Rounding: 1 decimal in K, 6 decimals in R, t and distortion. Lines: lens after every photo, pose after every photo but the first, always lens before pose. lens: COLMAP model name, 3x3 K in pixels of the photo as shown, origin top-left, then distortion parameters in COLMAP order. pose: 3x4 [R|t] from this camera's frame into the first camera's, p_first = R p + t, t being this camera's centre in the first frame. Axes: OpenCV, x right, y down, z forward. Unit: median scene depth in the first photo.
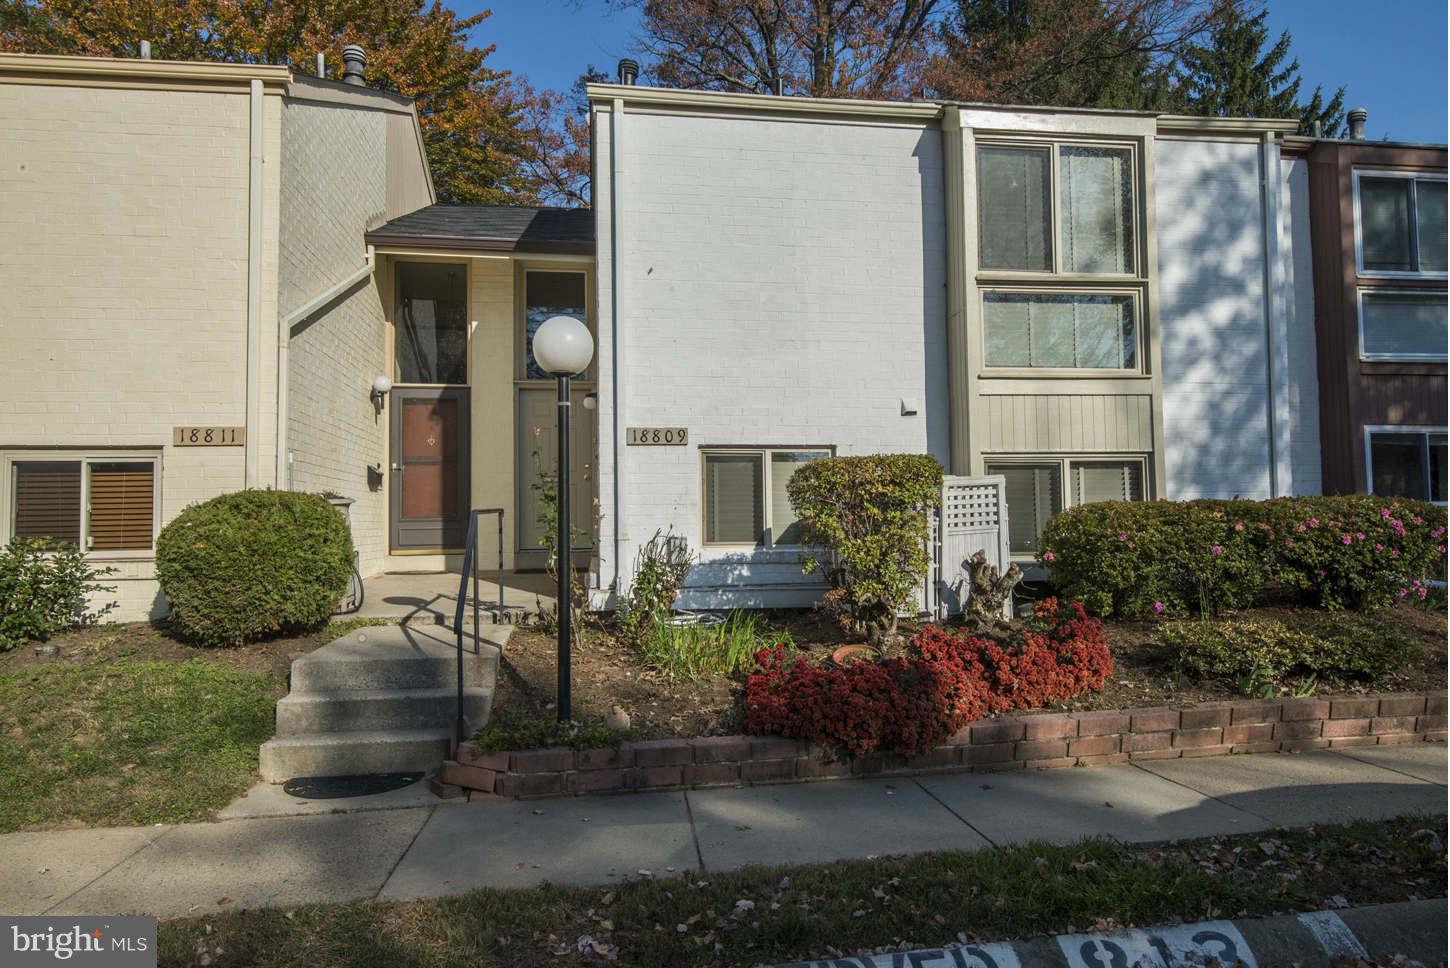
lens RADIAL K [[1061.1, 0, 725.1], [0, 1061.1, 482.4], [0, 0, 1]] dist [0.017323, -0.028212]
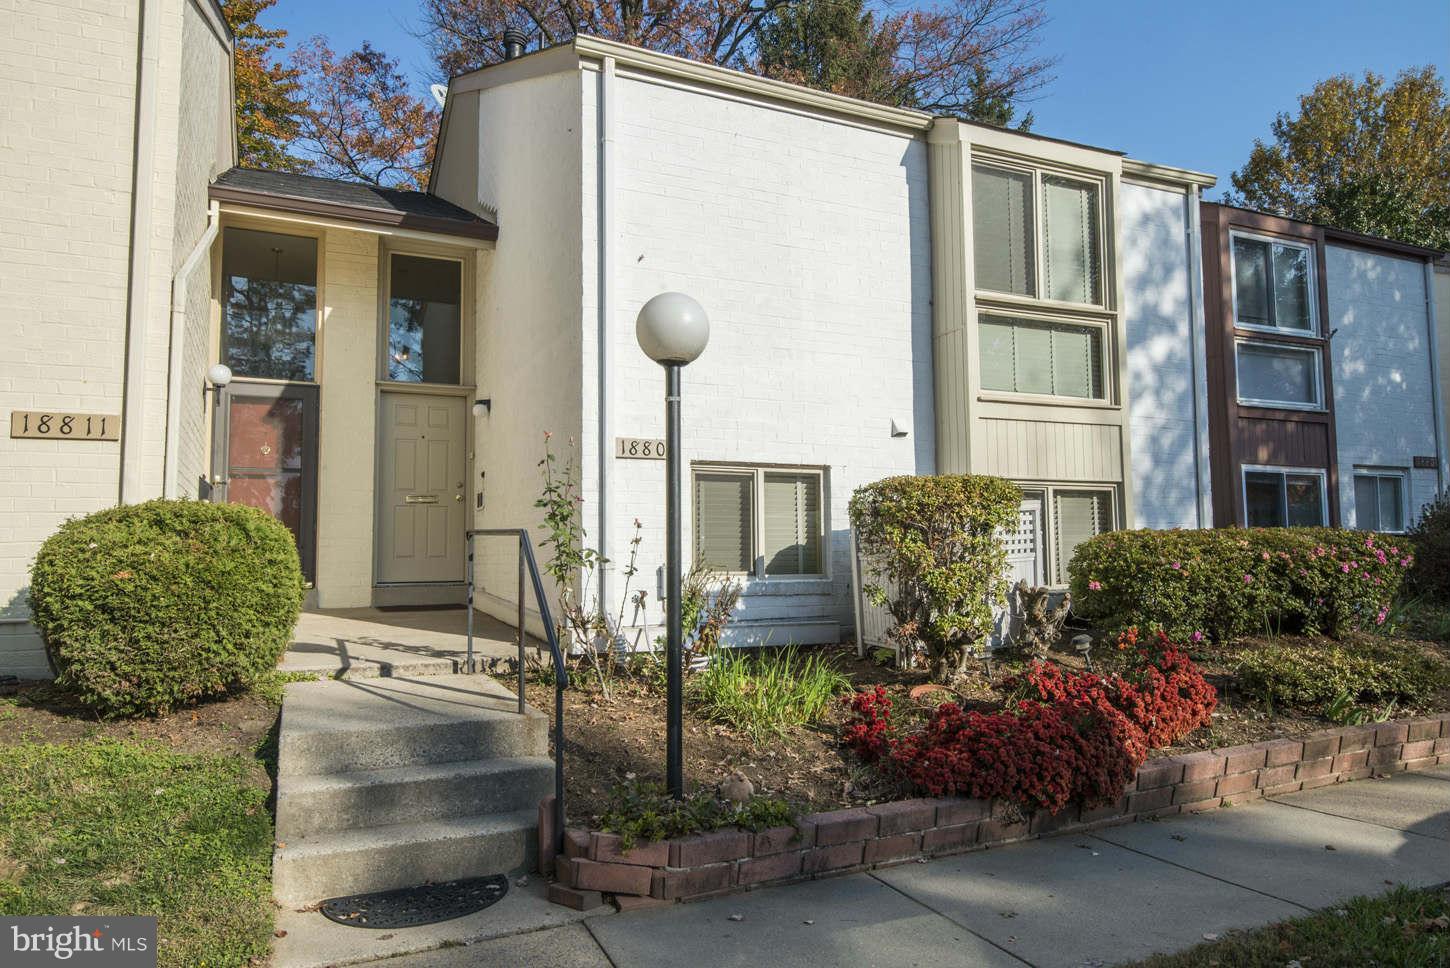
lens RADIAL K [[1061.1, 0, 722.9], [0, 1061.1, 476.0], [0, 0, 1]] dist [0.017323, -0.028212]
pose [[0.948013, 0.027946, 0.317002, -0.312044], [-0.015710, 0.999032, -0.041090, 0.014700], [-0.317844, 0.033974, 0.947534, 0.183187]]
